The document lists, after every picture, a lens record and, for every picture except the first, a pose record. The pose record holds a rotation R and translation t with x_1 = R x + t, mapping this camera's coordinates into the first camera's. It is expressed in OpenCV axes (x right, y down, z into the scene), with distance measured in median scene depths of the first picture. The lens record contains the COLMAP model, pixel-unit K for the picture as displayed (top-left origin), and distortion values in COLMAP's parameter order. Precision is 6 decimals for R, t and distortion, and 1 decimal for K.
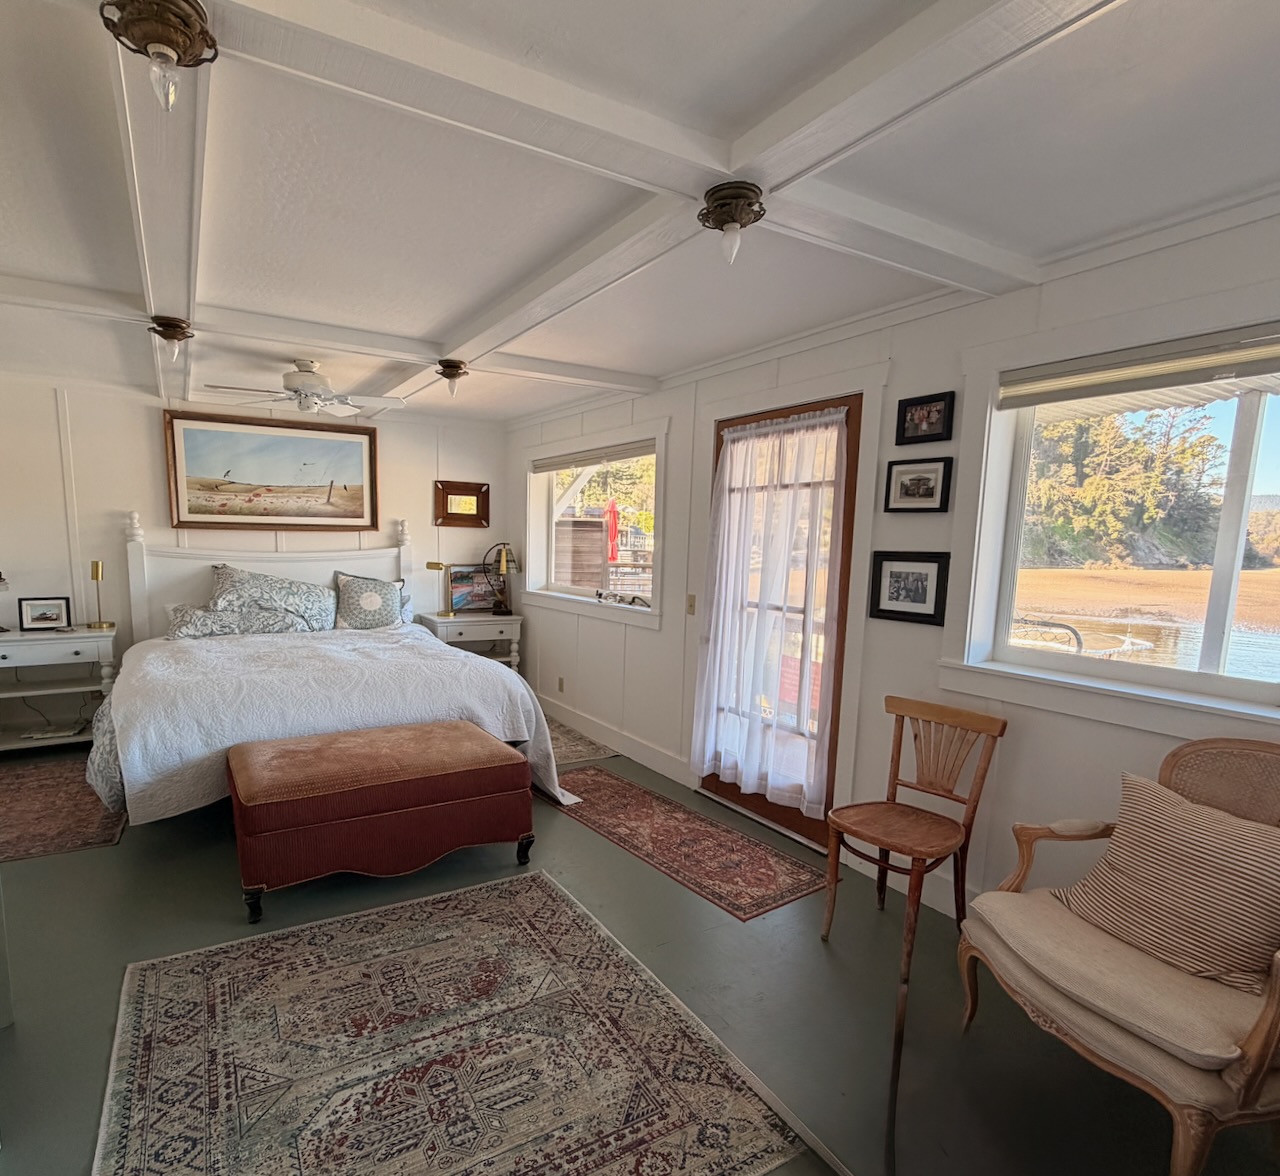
lens RADIAL K [[657.6, 0, 556.9], [0, 657.6, 630.6], [0, 0, 1]] dist [-0.000861, -0.000198]
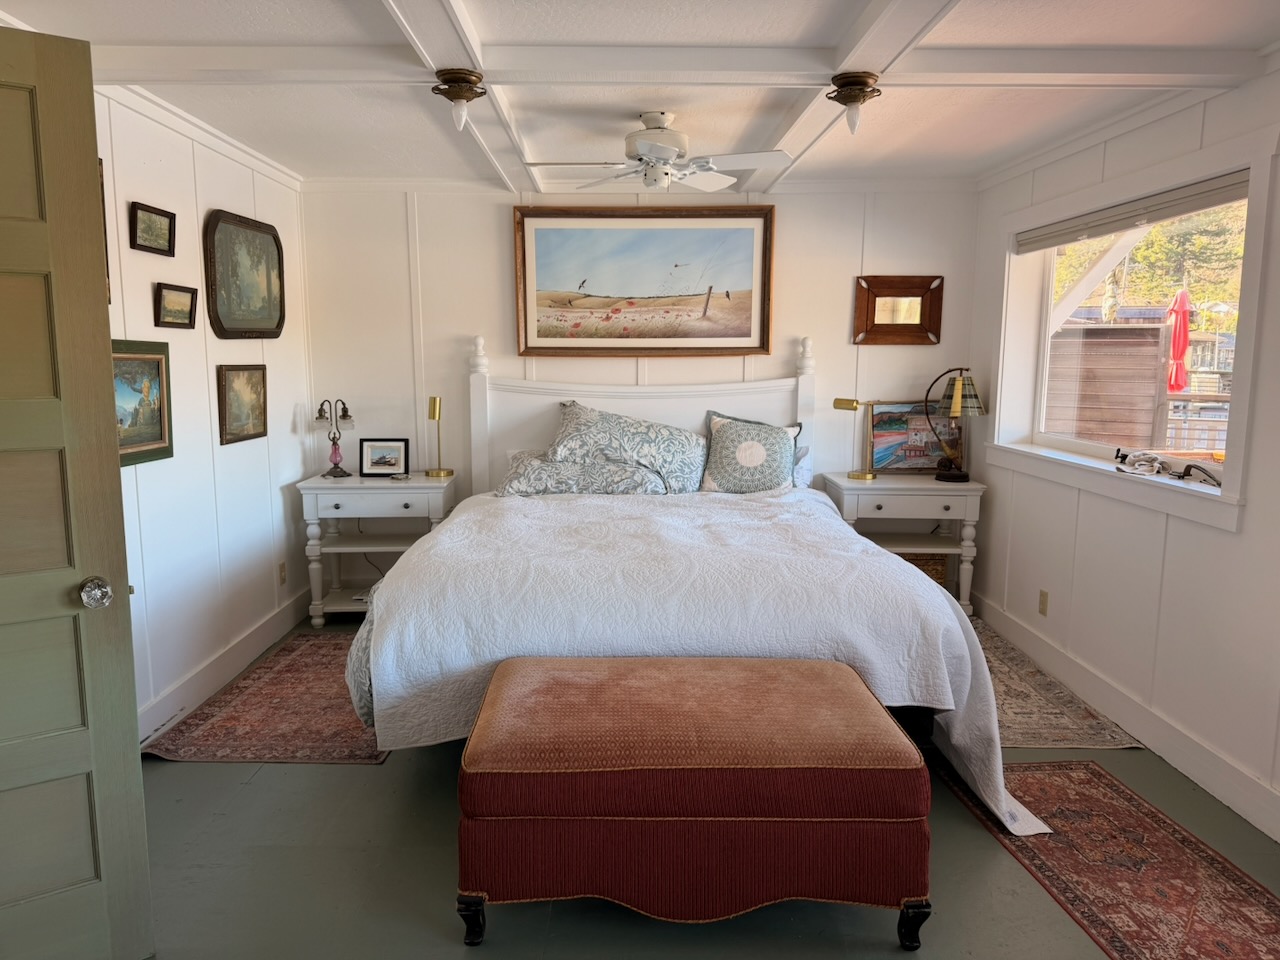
lens RADIAL K [[861.4, 0, 641.9], [0, 861.4, 487.1], [0, 0, 1]] dist [0.086721, -0.099796]
pose [[0.892976, 0.050152, -0.447301, 0.033080], [-0.047358, 0.998726, 0.017433, -0.021386], [0.447605, 0.005616, 0.894214, 0.126168]]
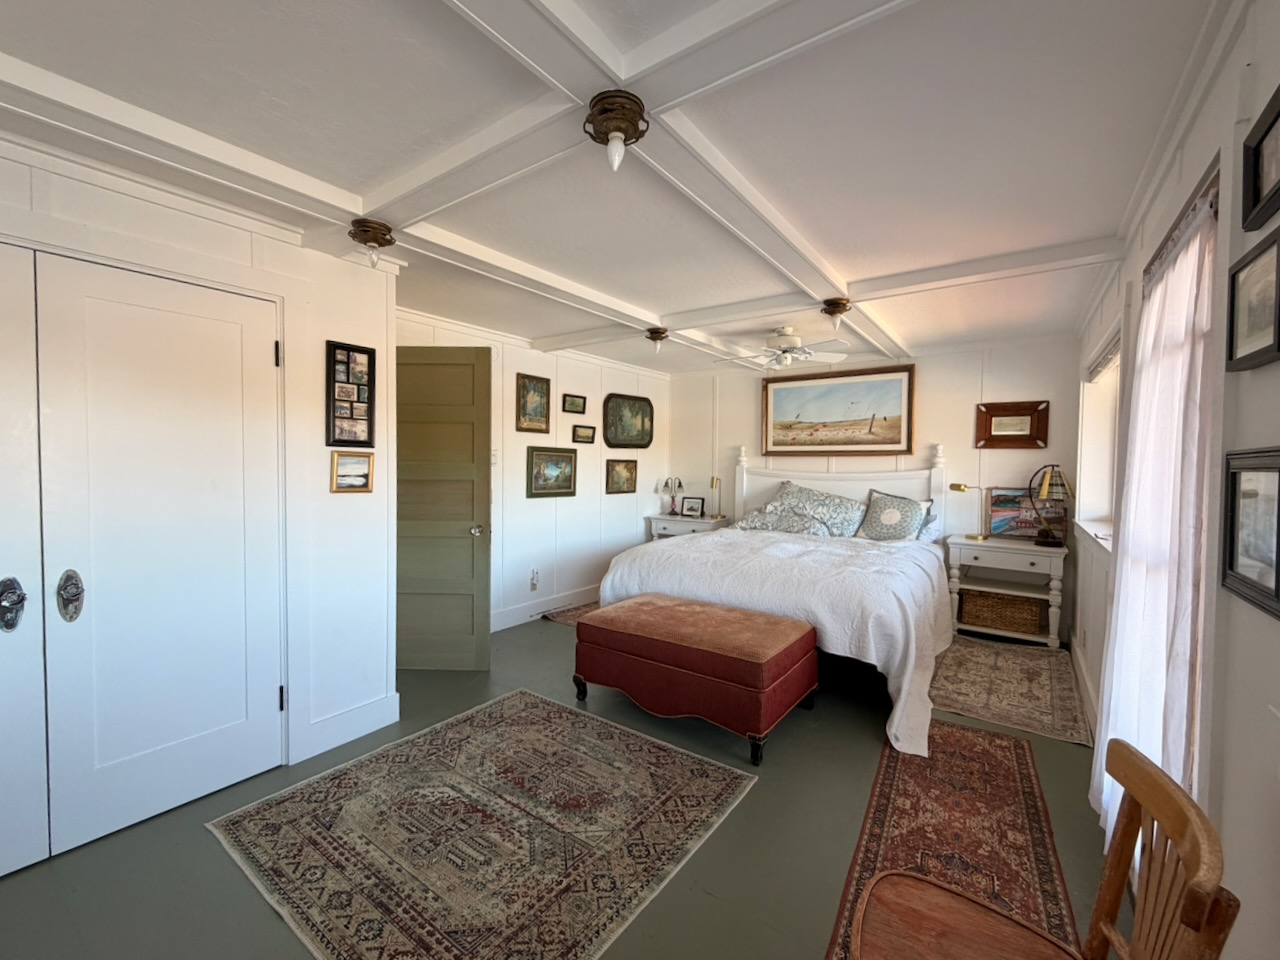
lens RADIAL K [[511.4, 0, 634.4], [0, 511.4, 476.2], [0, 0, 1]] dist [-0.000809, 0.000168]
pose [[0.474028, 0.011203, -0.880438, 0.306991], [-0.121678, 0.991159, -0.052900, -0.014955], [0.872062, 0.132206, 0.471201, 0.218863]]
